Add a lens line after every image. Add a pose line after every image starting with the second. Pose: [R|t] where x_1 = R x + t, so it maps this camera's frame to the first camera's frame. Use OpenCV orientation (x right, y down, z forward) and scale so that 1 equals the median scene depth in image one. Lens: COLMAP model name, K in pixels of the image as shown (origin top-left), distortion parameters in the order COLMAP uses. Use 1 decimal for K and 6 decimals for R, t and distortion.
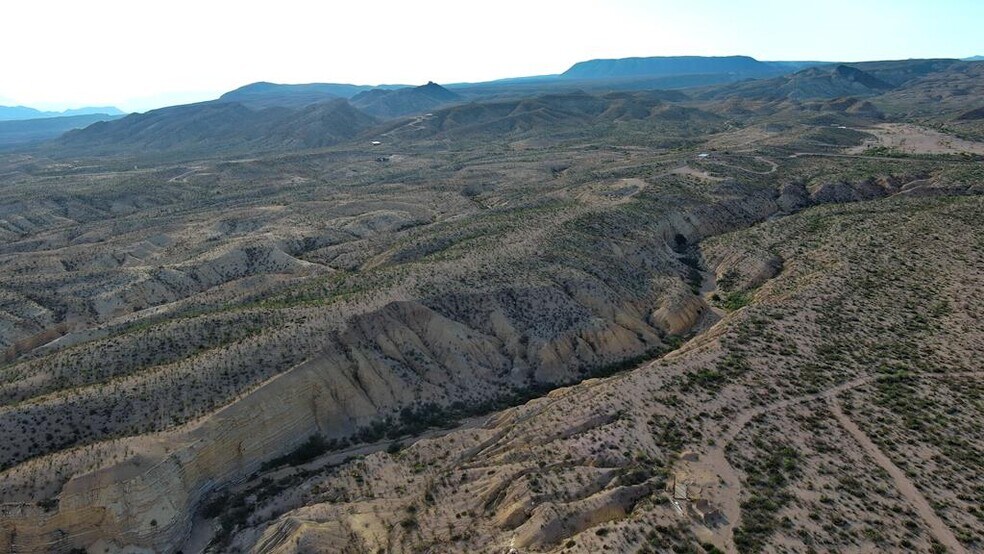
lens RADIAL K [[763.1, 0, 487.7], [0, 763.1, 291.2], [0, 0, 1]] dist [0.022122, -0.030623]
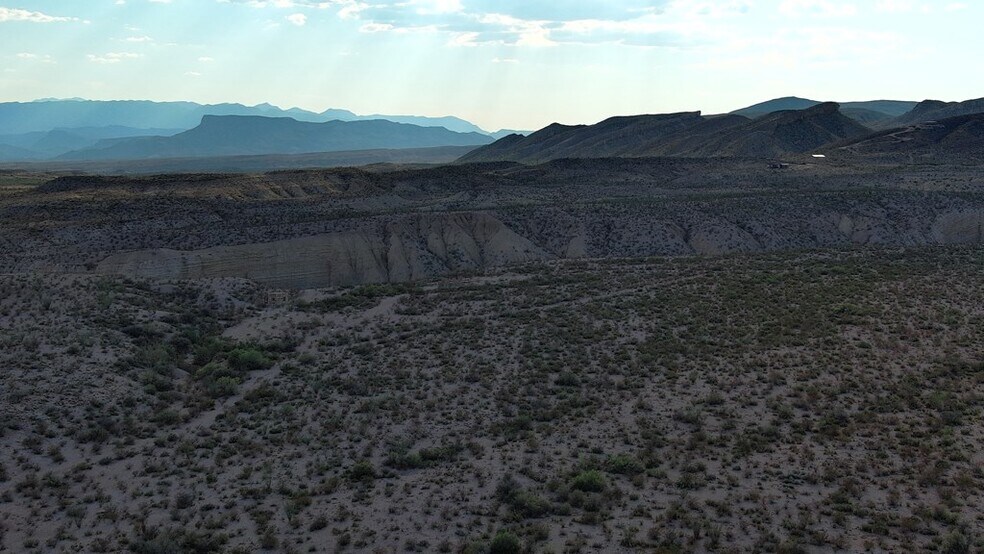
lens RADIAL K [[1292.4, 0, 491.9], [0, 1292.4, 277.2], [0, 0, 1]] dist [0.036267, 0.000000]
pose [[0.865325, 0.082390, -0.494394, 0.840347], [-0.148163, 0.984362, -0.095284, 0.287369], [0.478812, 0.155702, 0.864000, -0.465339]]
